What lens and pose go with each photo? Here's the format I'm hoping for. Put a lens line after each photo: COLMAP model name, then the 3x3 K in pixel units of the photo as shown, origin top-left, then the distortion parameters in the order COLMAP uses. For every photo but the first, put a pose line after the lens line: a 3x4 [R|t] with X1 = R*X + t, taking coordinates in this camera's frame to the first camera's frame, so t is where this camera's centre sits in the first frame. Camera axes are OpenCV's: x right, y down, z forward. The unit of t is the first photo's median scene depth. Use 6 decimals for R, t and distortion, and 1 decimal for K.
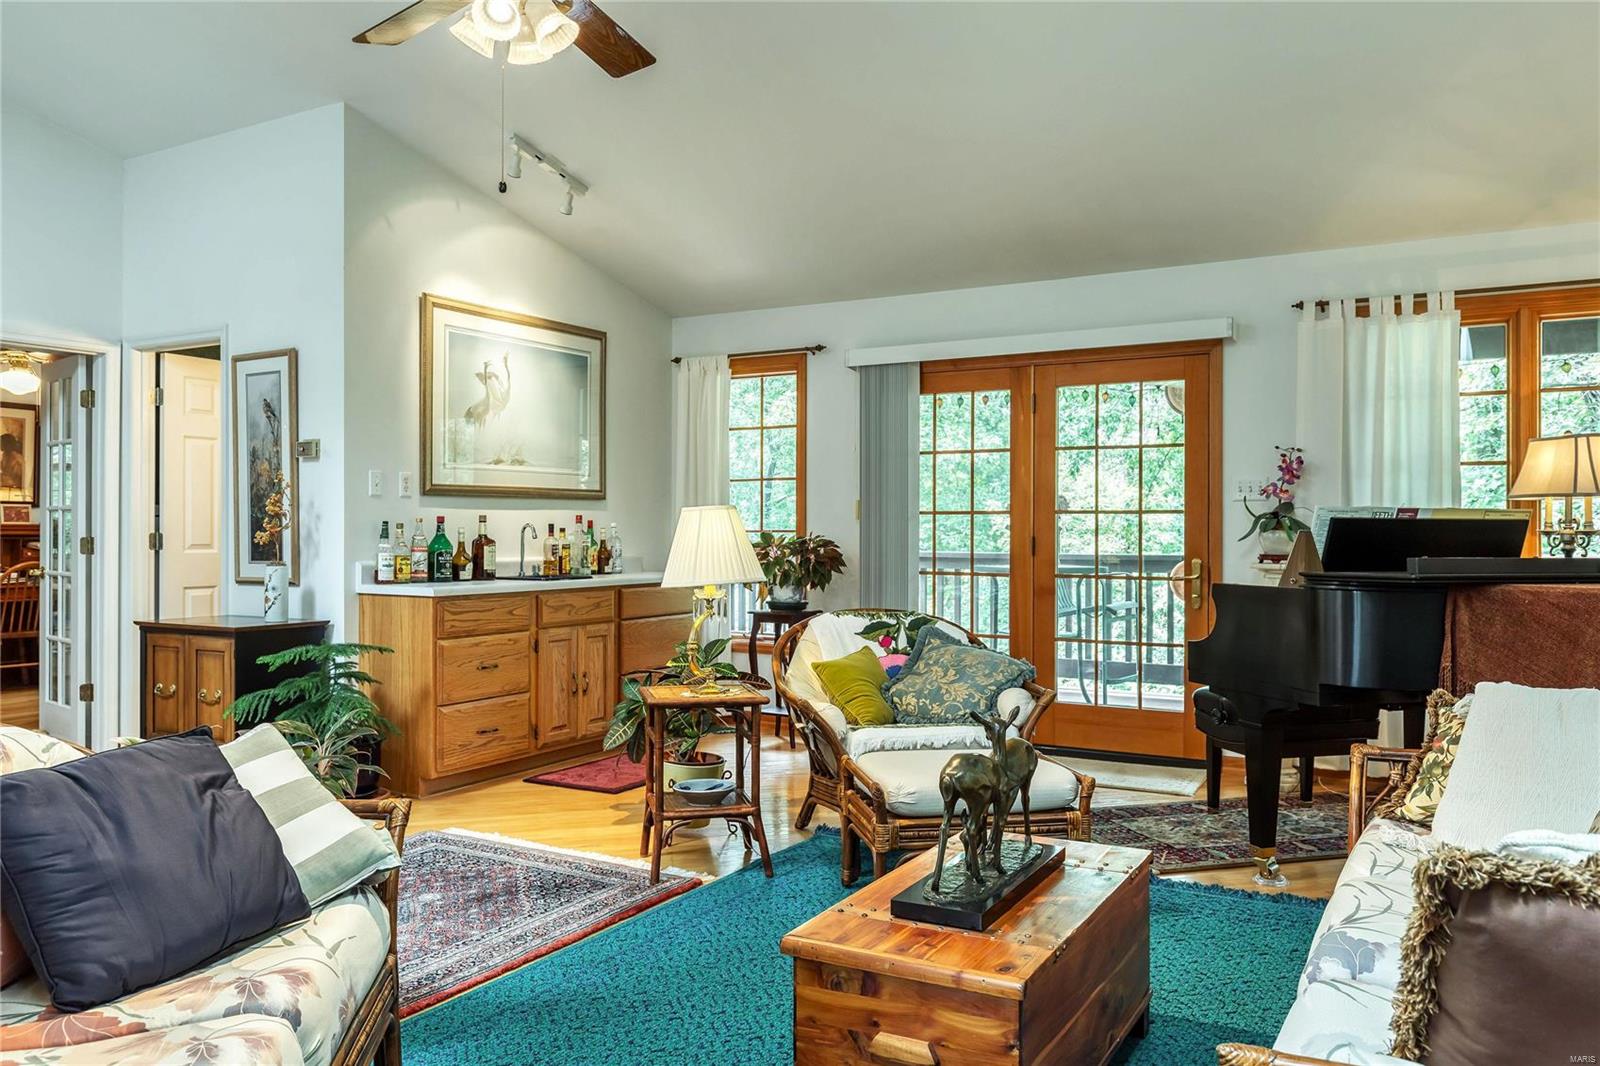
lens RADIAL K [[1175.3, 0, 801.6], [0, 1175.3, 531.4], [0, 0, 1]] dist [0.000281, -0.001622]
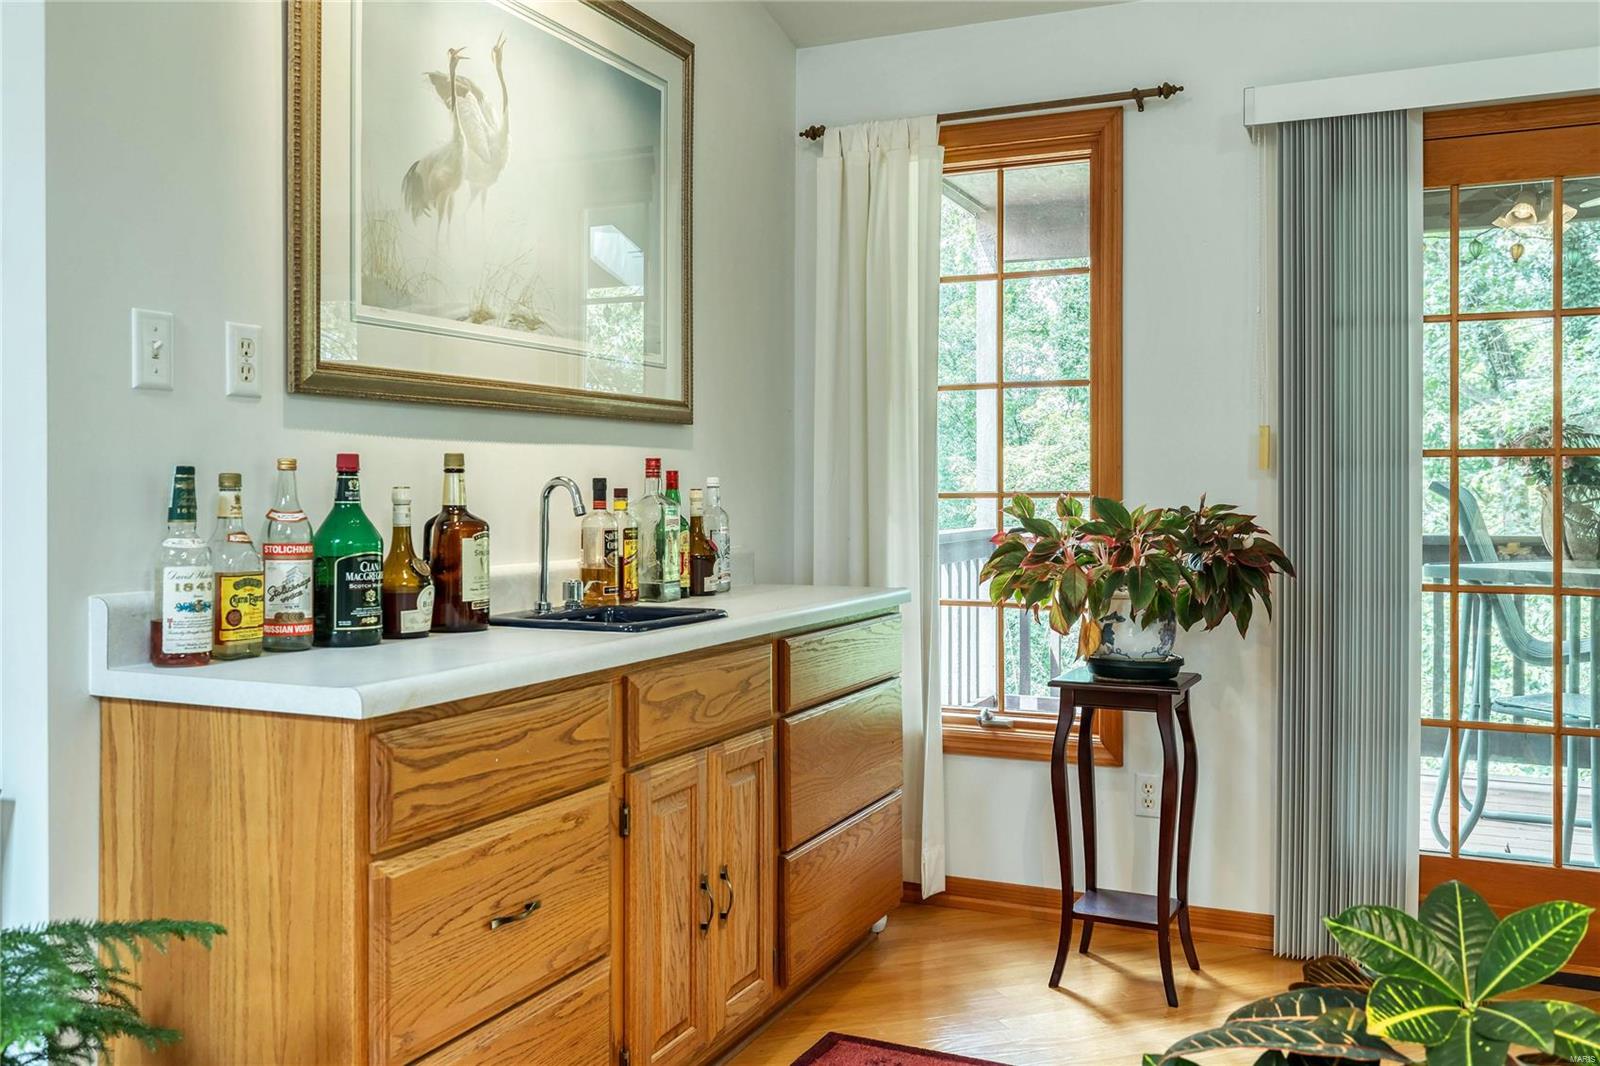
lens RADIAL K [[1364.9, 0, 791.2], [0, 1364.9, 495.5], [0, 0, 1]] dist [-0.000408, -0.002211]
pose [[0.995509, -0.002776, 0.094629, -0.208501], [0.002774, 0.999996, 0.000158, -0.000271], [-0.094629, 0.000106, 0.995513, 0.569536]]
